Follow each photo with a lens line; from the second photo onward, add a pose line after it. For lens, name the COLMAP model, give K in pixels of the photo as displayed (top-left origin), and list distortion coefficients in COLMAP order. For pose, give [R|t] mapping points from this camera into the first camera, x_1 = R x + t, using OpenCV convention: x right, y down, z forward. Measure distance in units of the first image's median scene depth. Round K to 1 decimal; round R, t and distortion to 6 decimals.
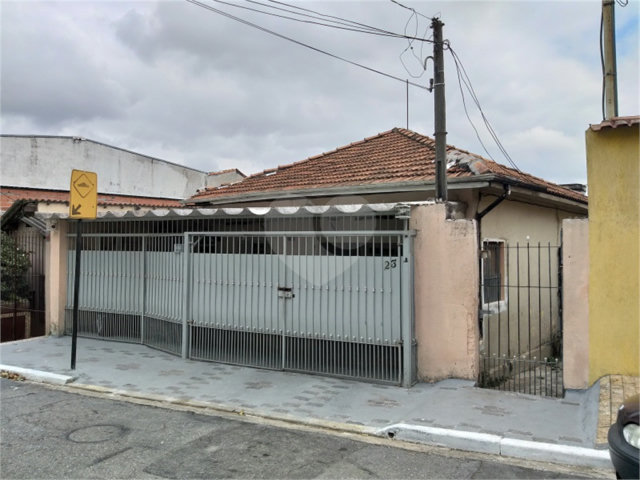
lens RADIAL K [[493.2, 0, 318.5], [0, 493.2, 228.9], [0, 0, 1]] dist [0.007606, -0.007634]
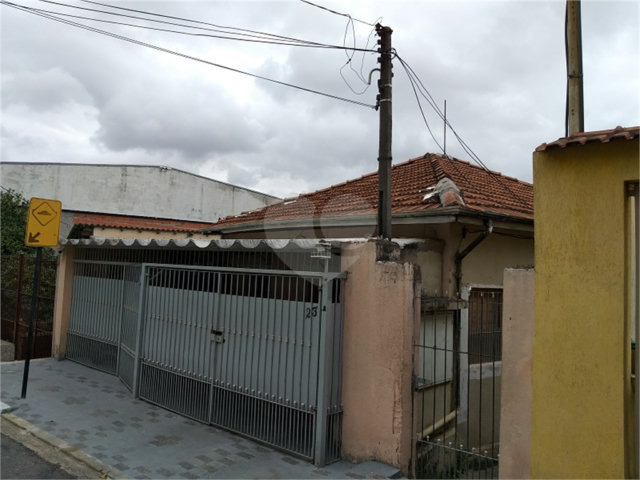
lens RADIAL K [[493.2, 0, 318.5], [0, 493.2, 228.9], [0, 0, 1]] dist [0.007606, -0.007634]
pose [[0.973844, 0.020890, -0.226254, 0.318725], [-0.033240, 0.998150, -0.050912, -0.025902], [0.224771, 0.057101, 0.972737, 0.161746]]
